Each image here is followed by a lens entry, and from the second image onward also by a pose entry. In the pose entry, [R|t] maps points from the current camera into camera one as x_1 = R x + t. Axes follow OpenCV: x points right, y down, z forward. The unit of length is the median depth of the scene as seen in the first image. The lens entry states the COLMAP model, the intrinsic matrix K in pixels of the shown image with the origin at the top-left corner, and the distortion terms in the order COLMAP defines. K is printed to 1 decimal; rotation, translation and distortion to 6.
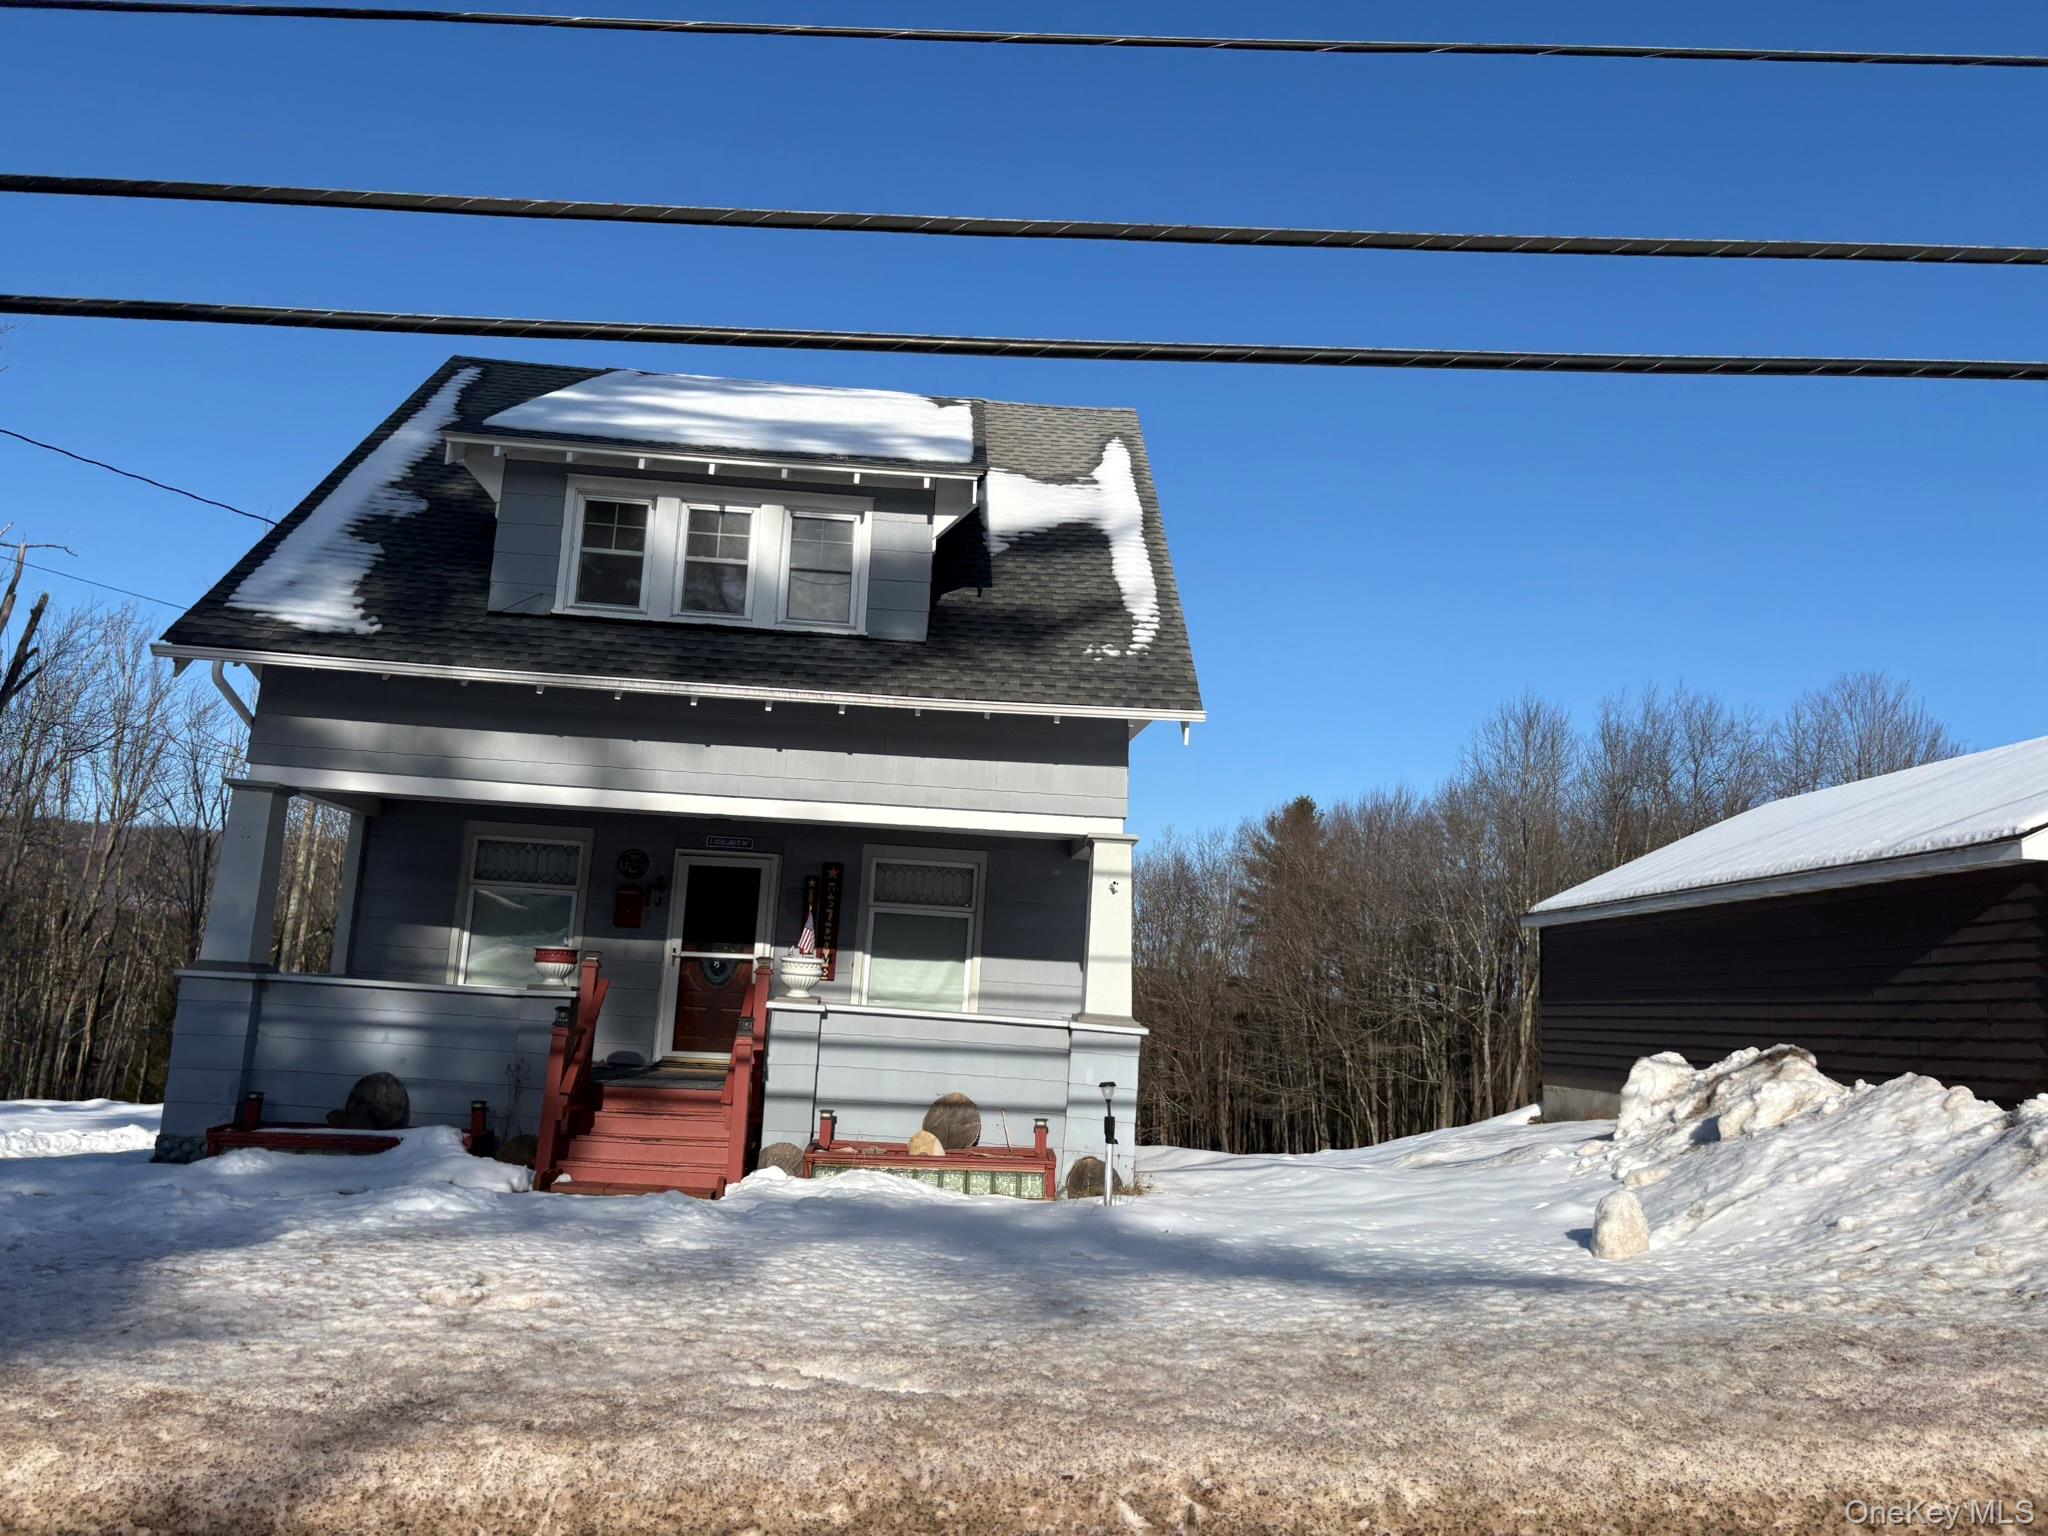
lens RADIAL K [[1592.2, 0, 1045.5], [0, 1592.2, 758.1], [0, 0, 1]] dist [0.050397, -0.051596]
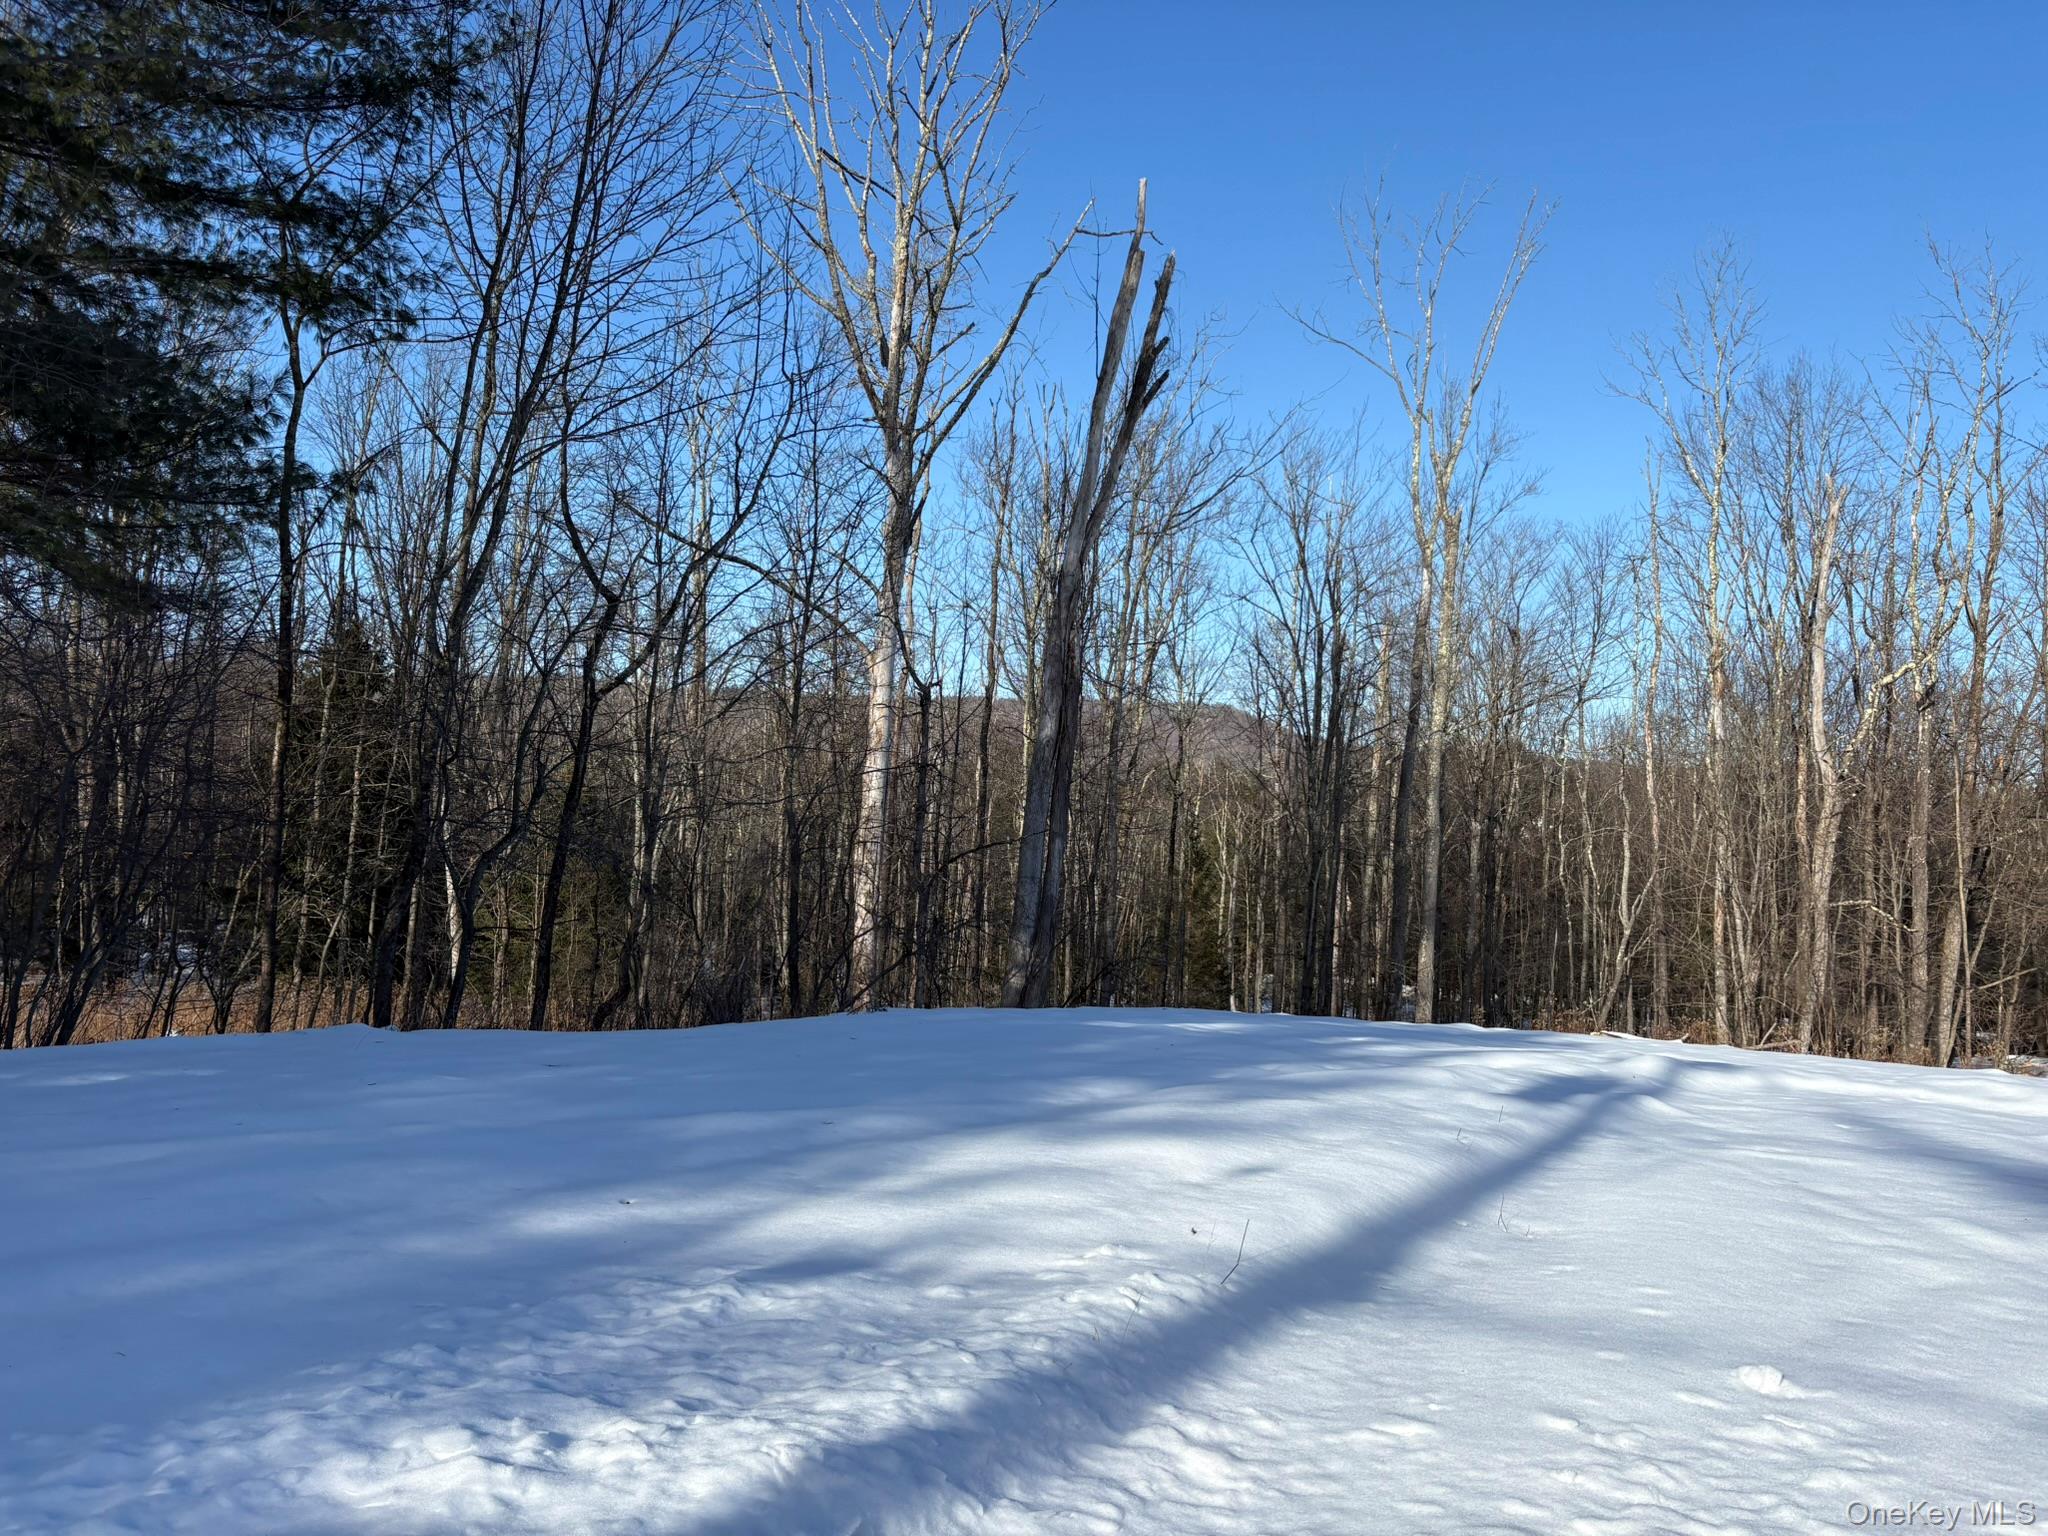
lens RADIAL K [[1591.9, 0, 1003.8], [0, 1591.9, 746.6], [0, 0, 1]] dist [0.042513, -0.075248]
pose [[0.857045, -0.042169, -0.513512, -1.054542], [0.090076, 0.993560, 0.068745, 0.165106], [0.507306, -0.105172, 0.855324, 1.108206]]
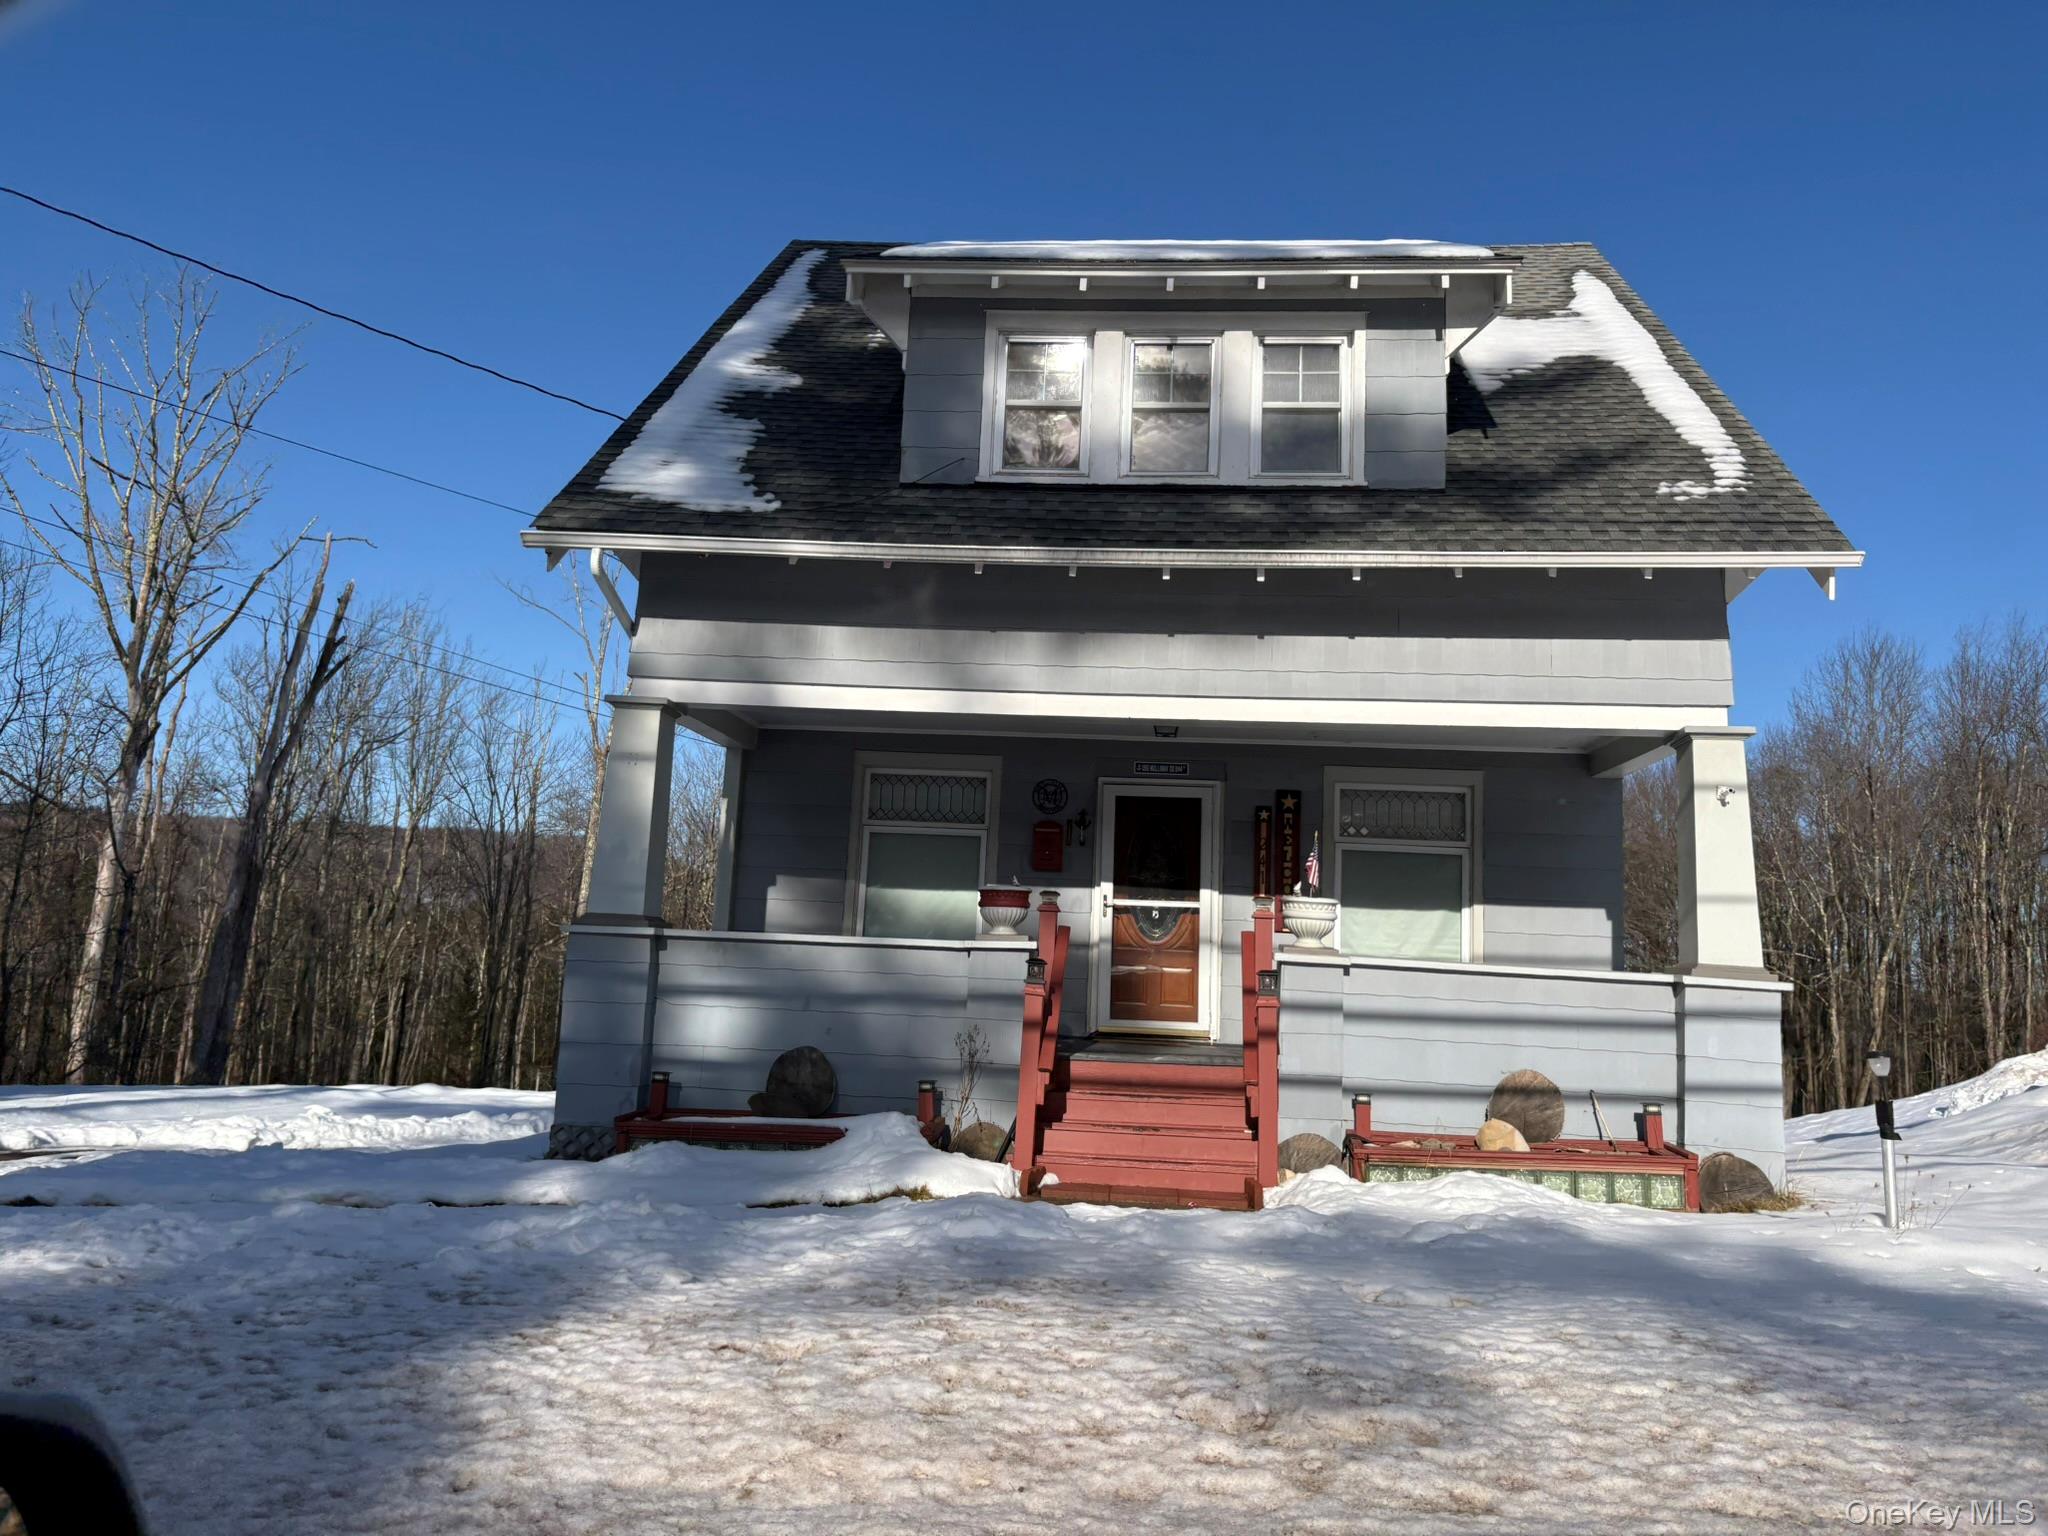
lens RADIAL K [[1598.7, 0, 1048.1], [0, 1598.7, 727.2], [0, 0, 1]] dist [0.054399, -0.094225]
pose [[0.989645, -0.034728, -0.139270, -0.160753], [0.033596, 0.999381, -0.010468, 0.043877], [0.139548, 0.005681, 0.990199, 0.198925]]
